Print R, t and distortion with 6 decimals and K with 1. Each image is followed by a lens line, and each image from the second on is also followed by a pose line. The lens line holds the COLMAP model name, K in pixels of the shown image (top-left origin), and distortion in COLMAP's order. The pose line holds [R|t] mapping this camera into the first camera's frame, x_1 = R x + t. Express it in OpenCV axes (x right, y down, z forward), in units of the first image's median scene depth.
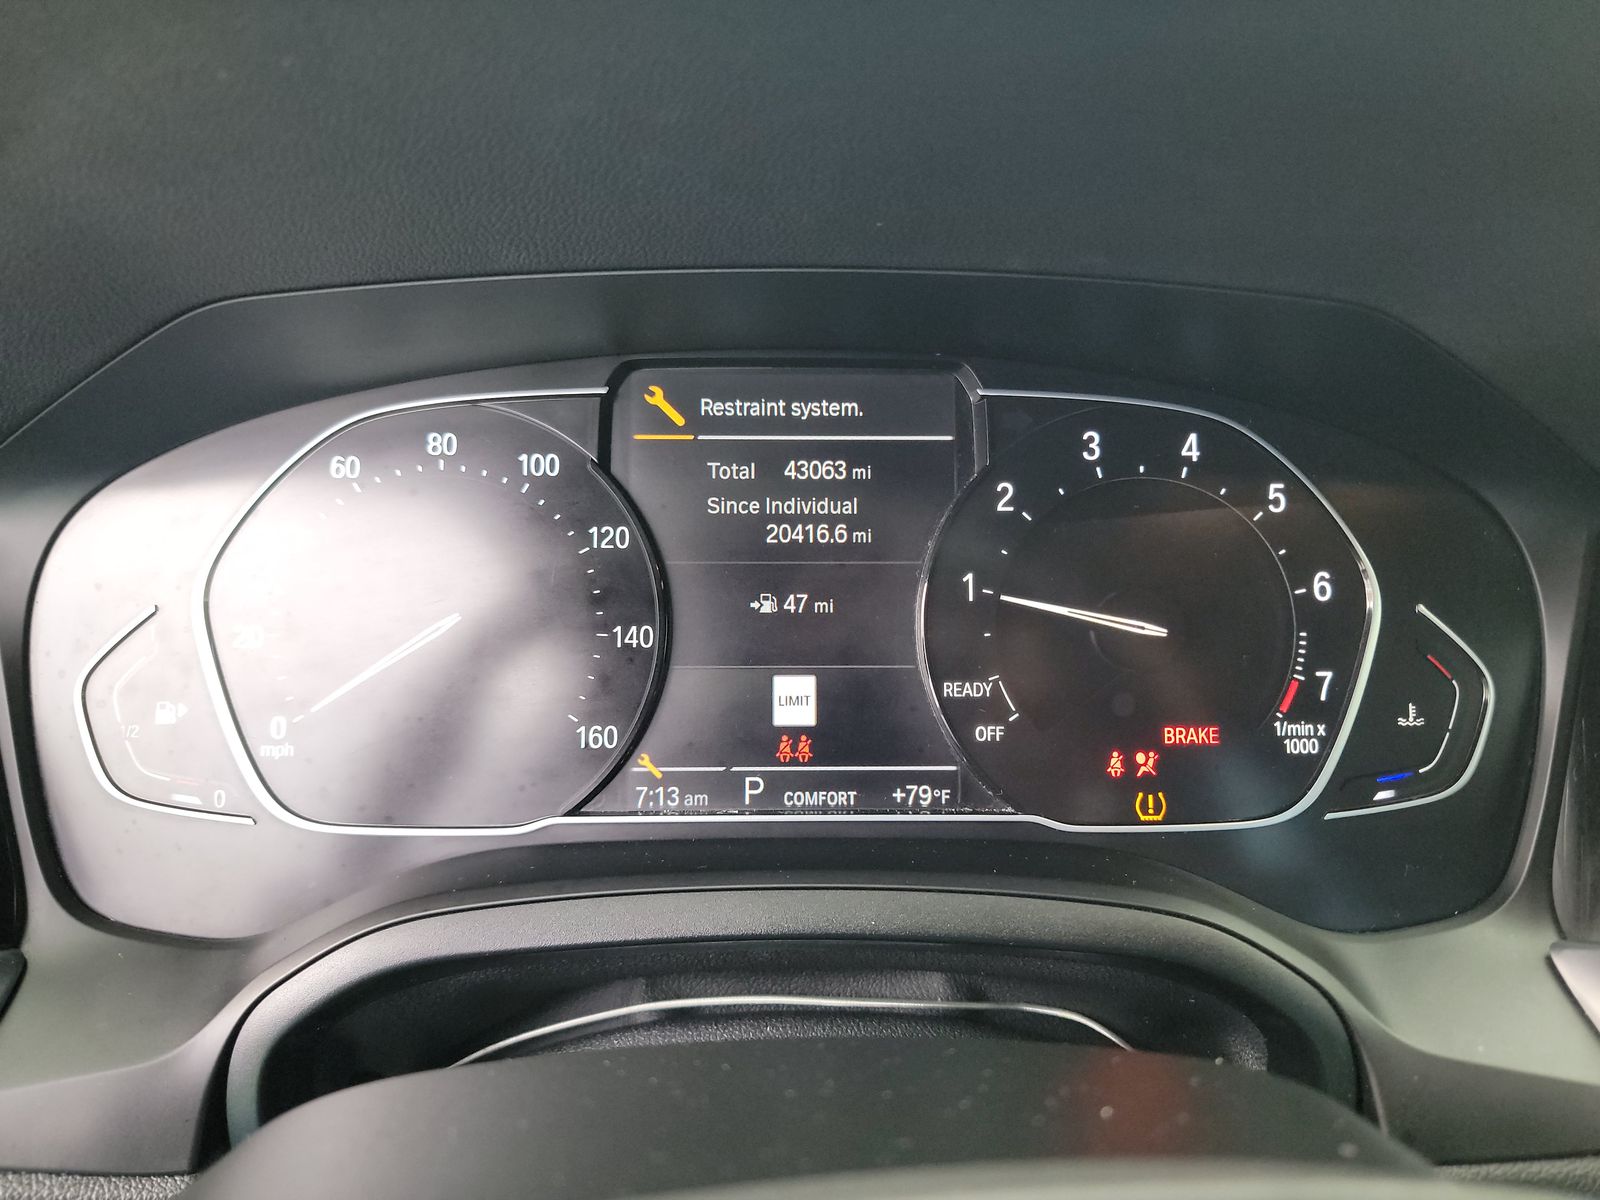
lens RADIAL K [[1118.5, 0, 799.2], [0, 1118.5, 597.3], [0, 0, 1]] dist [-0.001297, 0.000602]
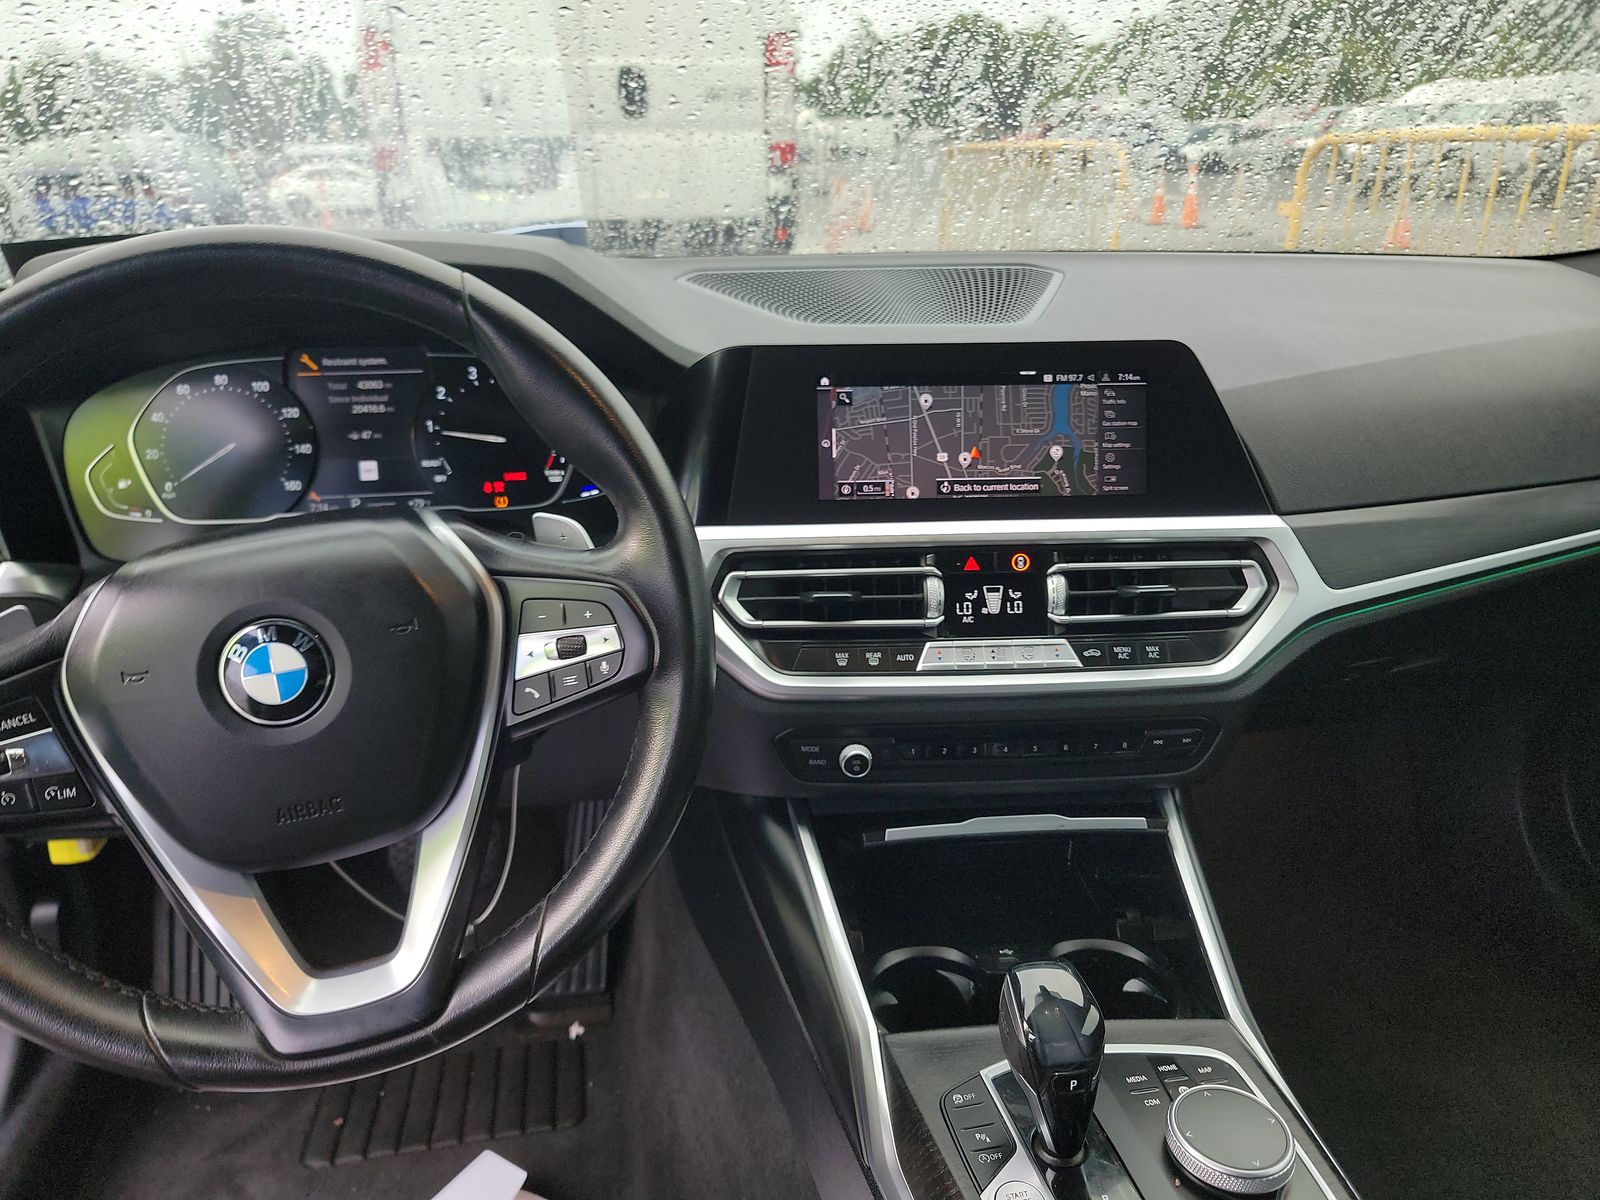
lens RADIAL K [[1118.5, 0, 801.1], [0, 1118.5, 598.5], [0, 0, 1]] dist [-0.001297, 0.000602]
pose [[0.982559, -0.061606, 0.175450, 0.539077], [0.038154, 0.990242, 0.134034, 0.075983], [-0.181995, -0.125002, 0.975322, -1.914592]]
